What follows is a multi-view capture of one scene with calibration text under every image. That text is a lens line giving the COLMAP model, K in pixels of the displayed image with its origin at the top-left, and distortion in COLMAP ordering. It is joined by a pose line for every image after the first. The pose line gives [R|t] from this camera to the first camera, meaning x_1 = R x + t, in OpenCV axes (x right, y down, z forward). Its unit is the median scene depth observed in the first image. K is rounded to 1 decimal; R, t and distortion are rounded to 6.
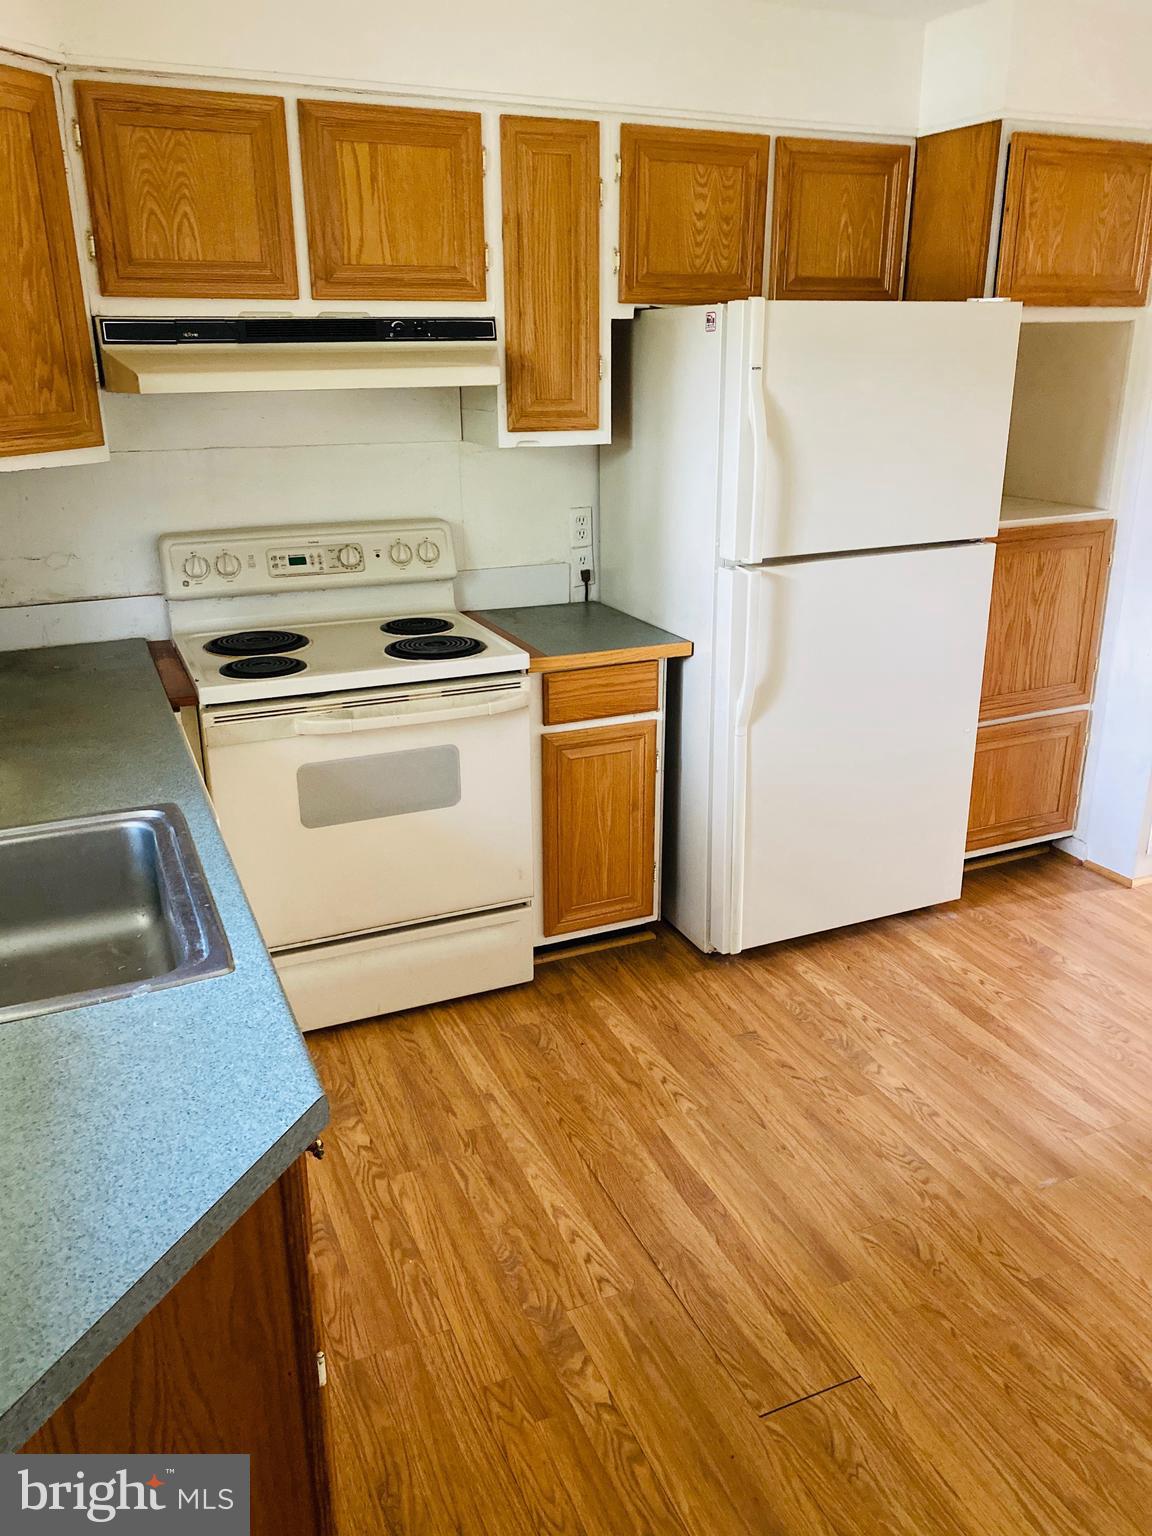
lens RADIAL K [[1193.5, 0, 576.0], [0, 1193.5, 768.0], [0, 0, 1]] dist [0.029324, -0.011516]
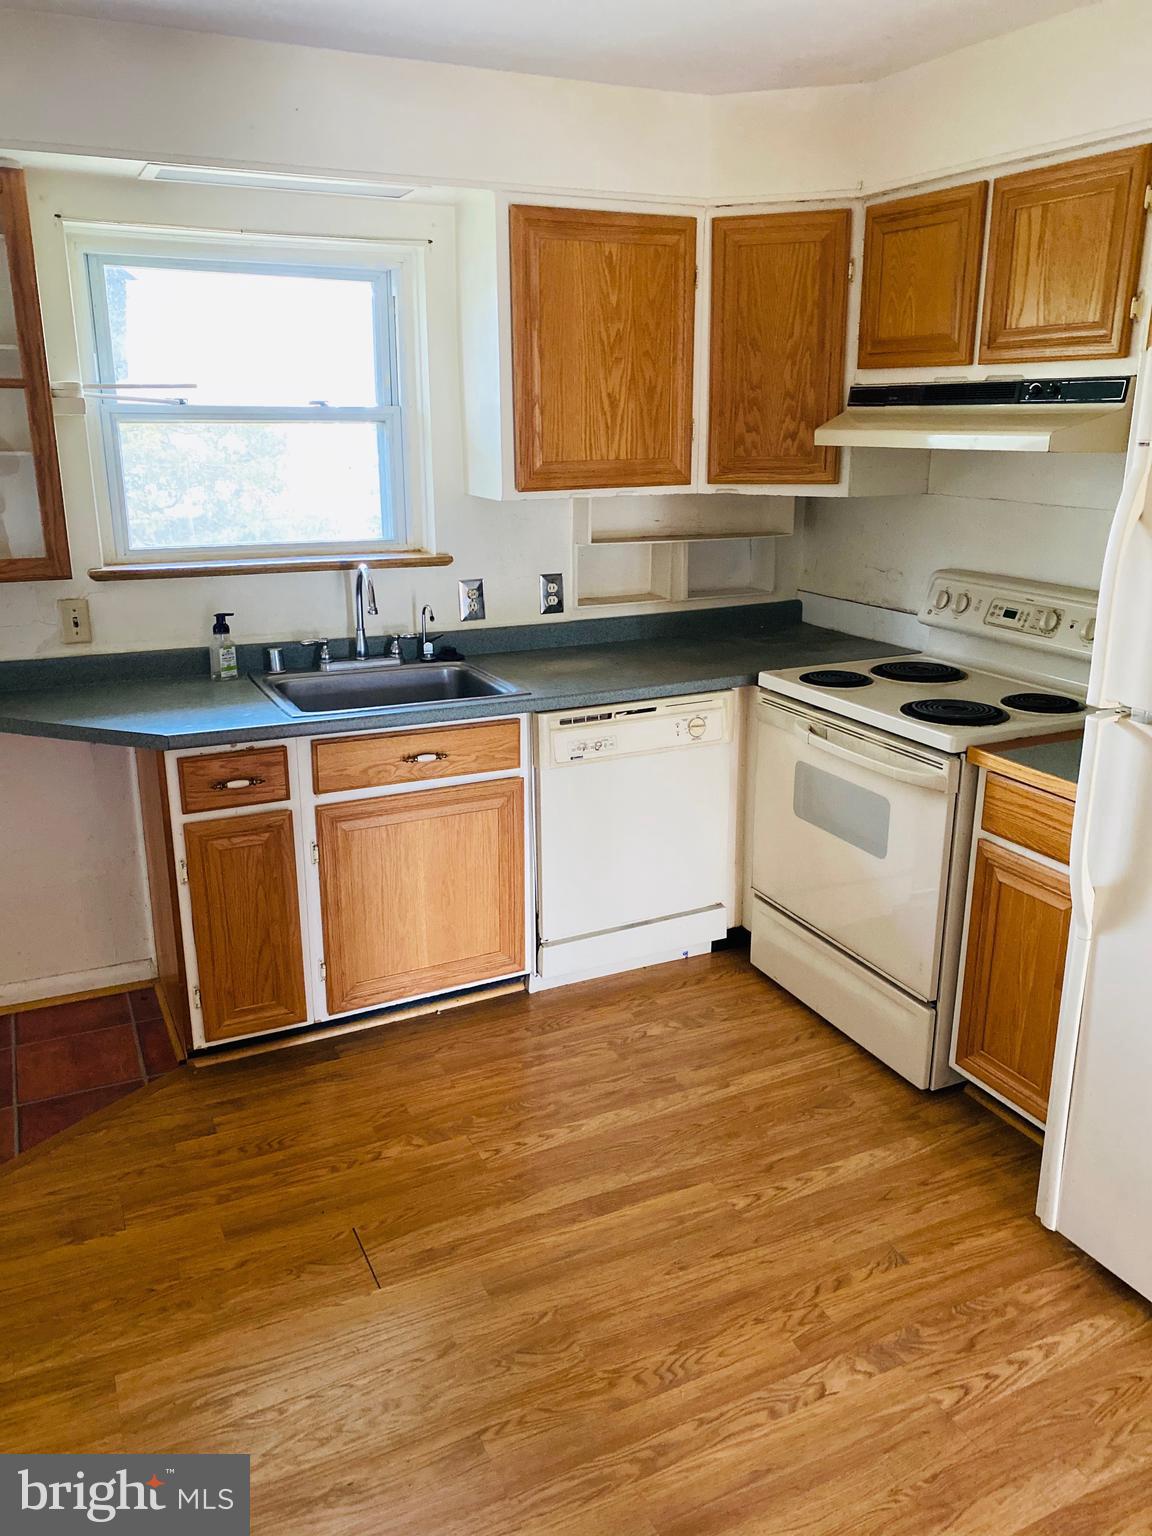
lens RADIAL K [[1193.5, 0, 576.0], [0, 1193.5, 768.0], [0, 0, 1]] dist [0.029324, -0.011516]
pose [[0.022492, 0.296308, -0.954828, 0.887623], [-0.329274, 0.903977, 0.272771, -0.243042], [0.943966, 0.308265, 0.117899, 0.656242]]
